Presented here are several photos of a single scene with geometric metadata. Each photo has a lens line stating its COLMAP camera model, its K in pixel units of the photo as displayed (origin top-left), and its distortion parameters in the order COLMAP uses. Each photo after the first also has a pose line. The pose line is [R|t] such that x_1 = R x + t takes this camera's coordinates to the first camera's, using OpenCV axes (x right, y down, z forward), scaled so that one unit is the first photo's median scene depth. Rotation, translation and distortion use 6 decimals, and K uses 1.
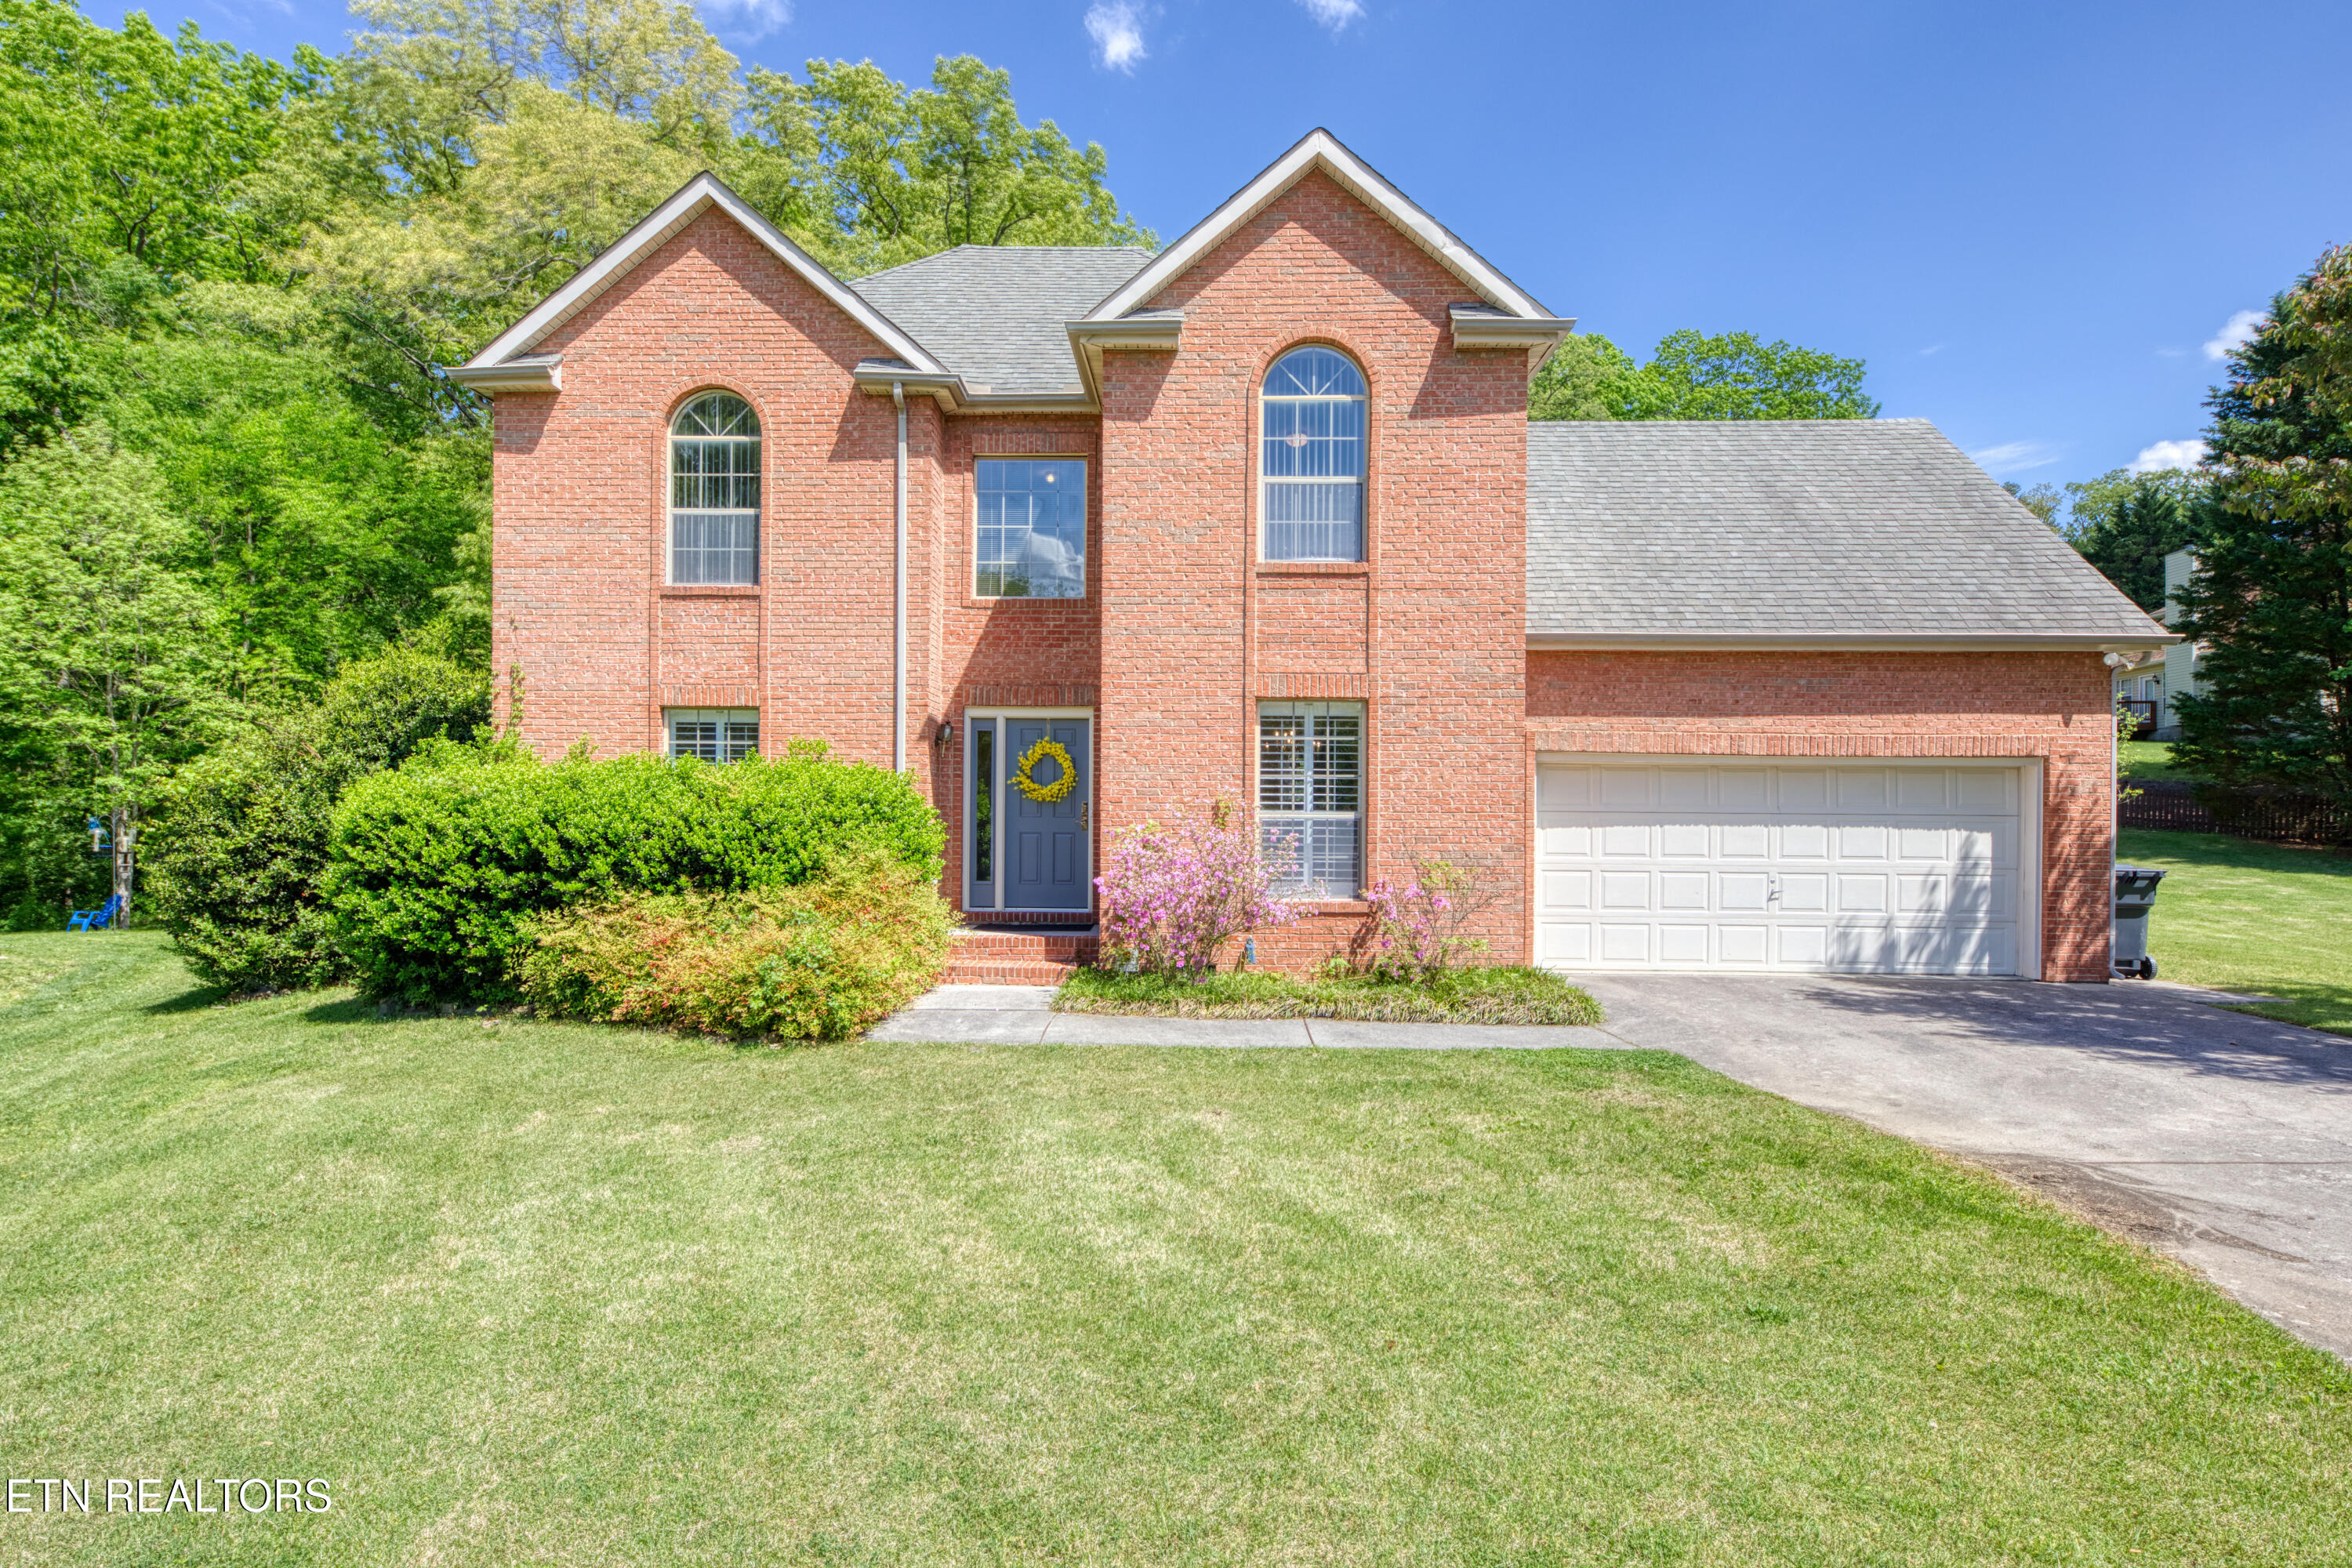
lens RADIAL K [[1281.6, 0, 1171.4], [0, 1281.6, 789.4], [0, 0, 1]] dist [0.009037, 0.002000]
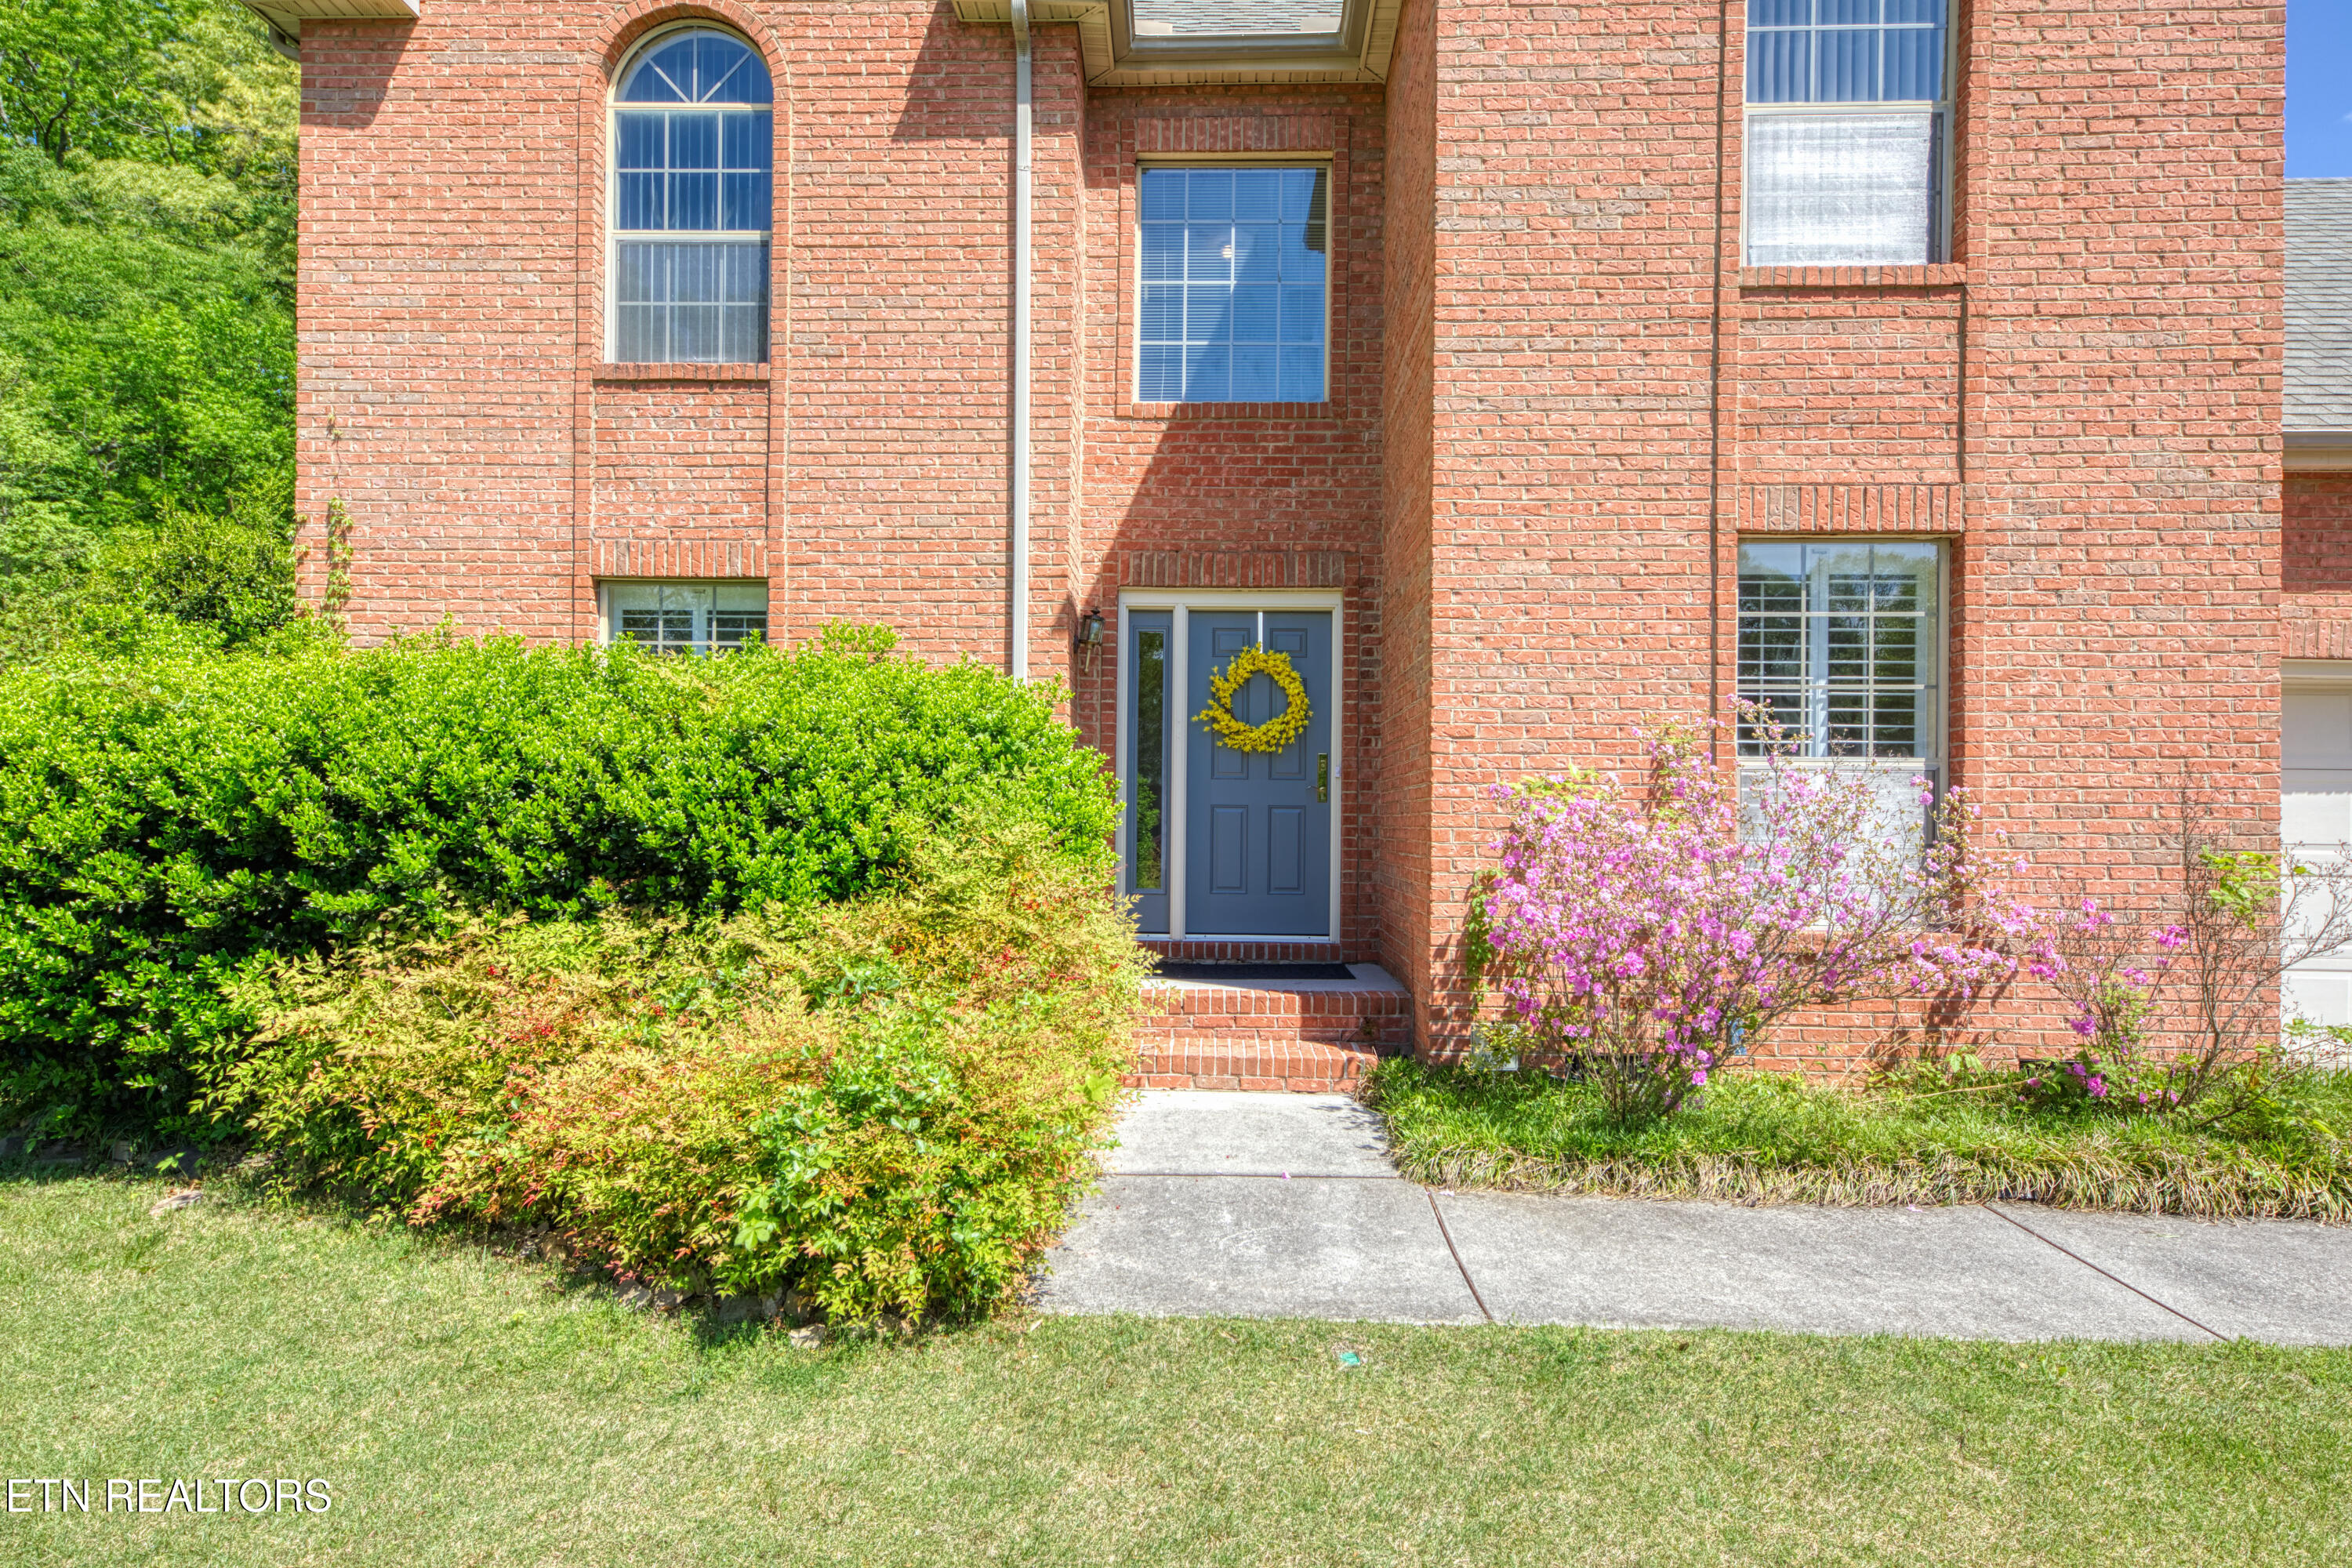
lens RADIAL K [[1281.6, 0, 1174.6], [0, 1281.6, 784.0], [0, 0, 1]] dist [0.009037, 0.002000]
pose [[0.999982, 0.001942, -0.005689, -0.155521], [-0.001978, 0.999978, -0.006368, 0.032503], [0.005676, 0.006380, 0.999964, 0.489009]]
